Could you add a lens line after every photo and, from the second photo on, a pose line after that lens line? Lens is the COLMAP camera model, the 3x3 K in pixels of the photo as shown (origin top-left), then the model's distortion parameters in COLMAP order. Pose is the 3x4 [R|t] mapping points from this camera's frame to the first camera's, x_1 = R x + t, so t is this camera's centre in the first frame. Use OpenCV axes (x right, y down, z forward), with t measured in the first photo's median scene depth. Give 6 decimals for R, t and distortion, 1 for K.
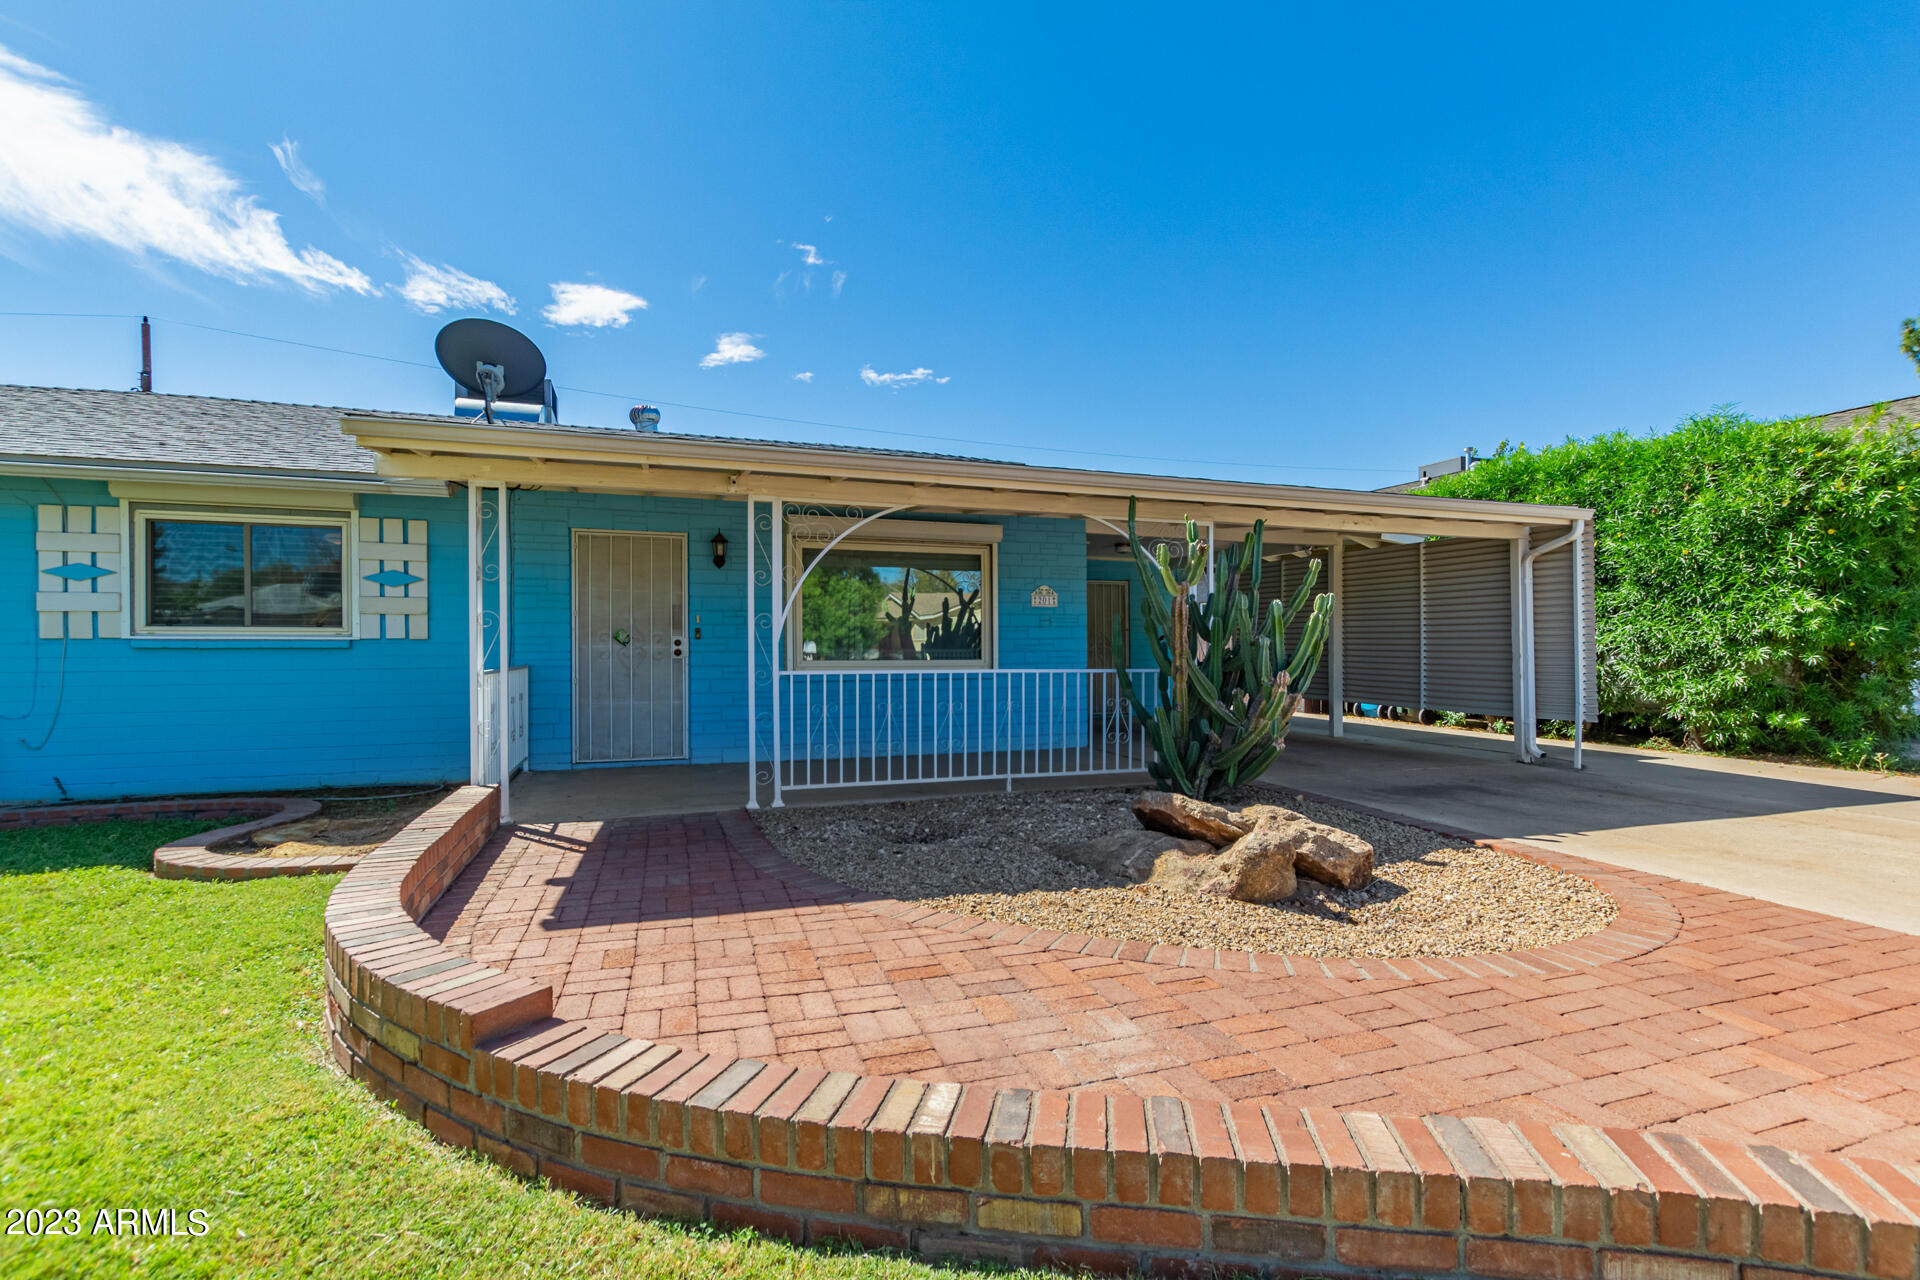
lens RADIAL K [[890.5, 0, 967.1], [0, 890.5, 658.9], [0, 0, 1]] dist [0.001227, 0.000585]
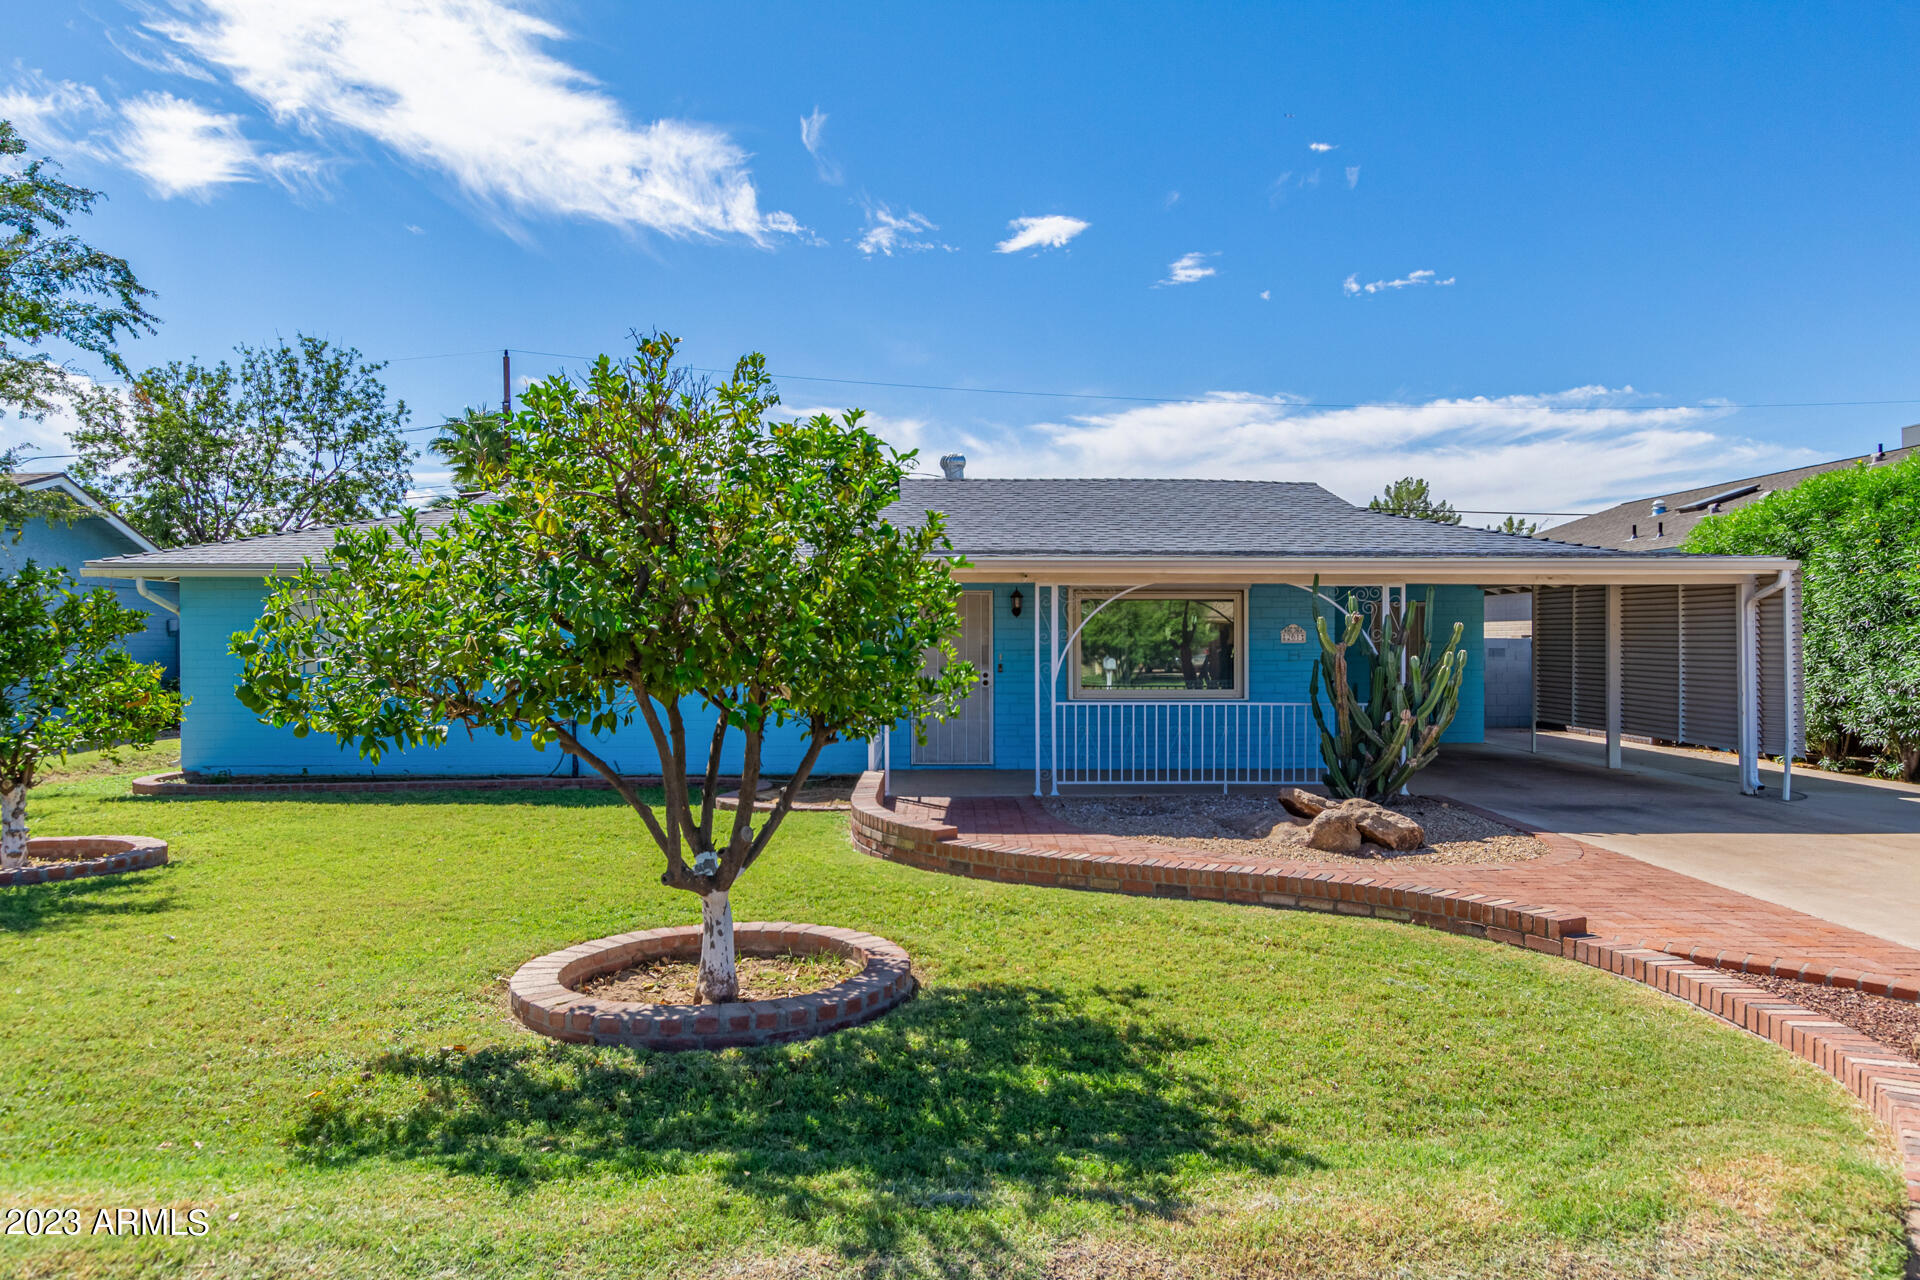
lens RADIAL K [[1227.6, 0, 960.5], [0, 1227.6, 609.6], [0, 0, 1]] dist [-0.003210, -0.002897]
pose [[0.950407, -0.006605, -0.310940, 0.236350], [-0.005967, 0.999203, -0.039465, -0.051092], [0.310952, 0.039363, 0.949610, -0.854205]]
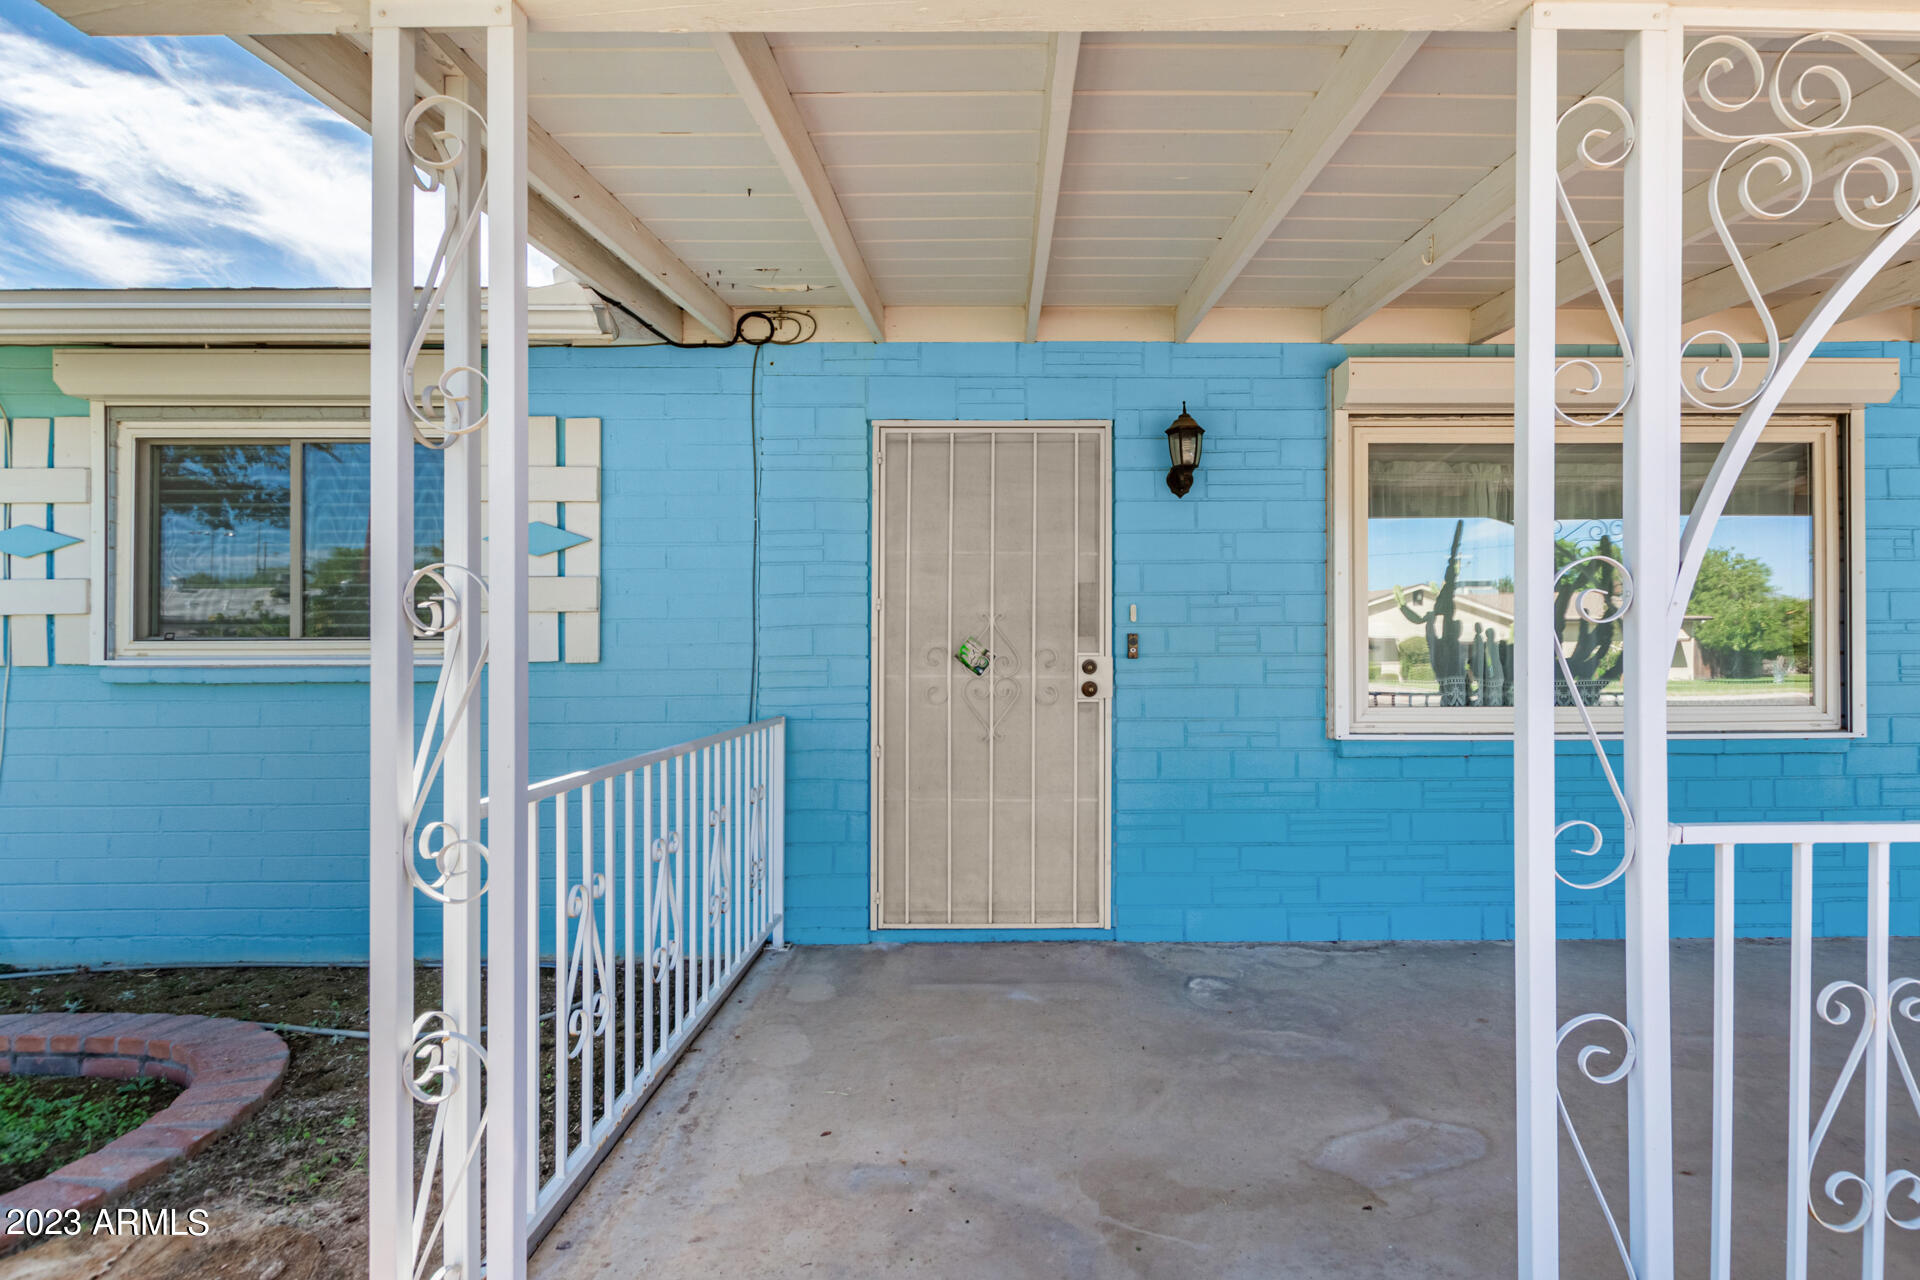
lens RADIAL K [[890.5, 0, 967.1], [0, 890.5, 658.9], [0, 0, 1]] dist [0.001227, 0.000585]
pose [[0.925421, 0.002854, -0.378929, -0.253897], [-0.002742, 0.999996, 0.000834, -0.026895], [0.378930, 0.000268, 0.925425, 0.673821]]
